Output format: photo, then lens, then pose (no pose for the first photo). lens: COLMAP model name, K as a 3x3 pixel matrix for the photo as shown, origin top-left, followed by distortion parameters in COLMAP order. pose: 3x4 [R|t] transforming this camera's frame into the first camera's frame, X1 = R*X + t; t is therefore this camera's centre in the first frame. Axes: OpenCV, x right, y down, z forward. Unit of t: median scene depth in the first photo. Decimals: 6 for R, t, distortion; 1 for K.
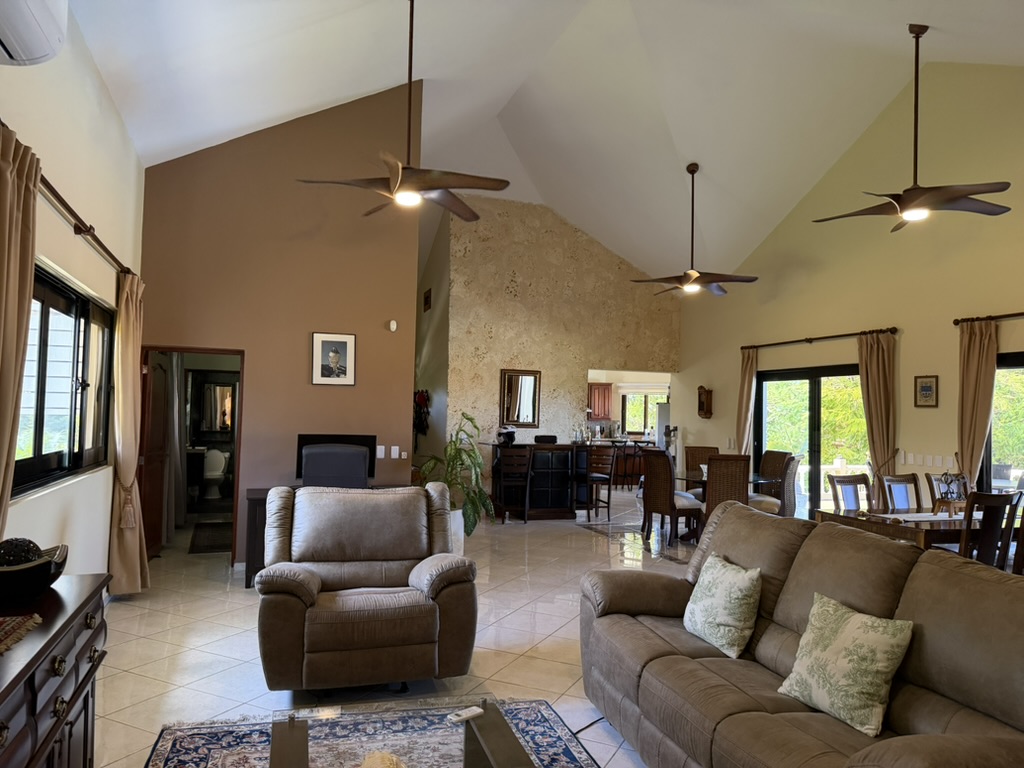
lens RADIAL K [[731.2, 0, 512.0], [0, 731.2, 384.0], [0, 0, 1]] dist [0.001089, 0.000121]
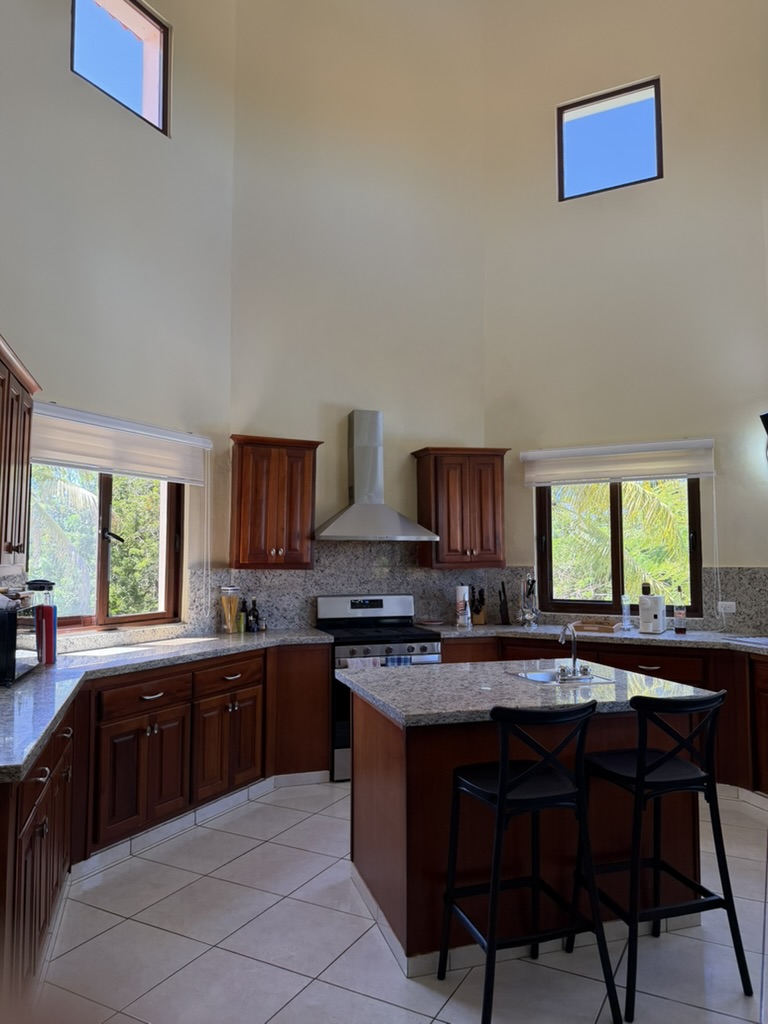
lens RADIAL K [[731.2, 0, 384.0], [0, 731.2, 512.0], [0, 0, 1]] dist [0.001089, 0.000121]
pose [[0.997940, -0.033863, -0.054484, 0.101877], [0.032157, 0.998974, -0.031885, 0.034544], [0.055508, 0.030067, 0.998005, 0.686164]]
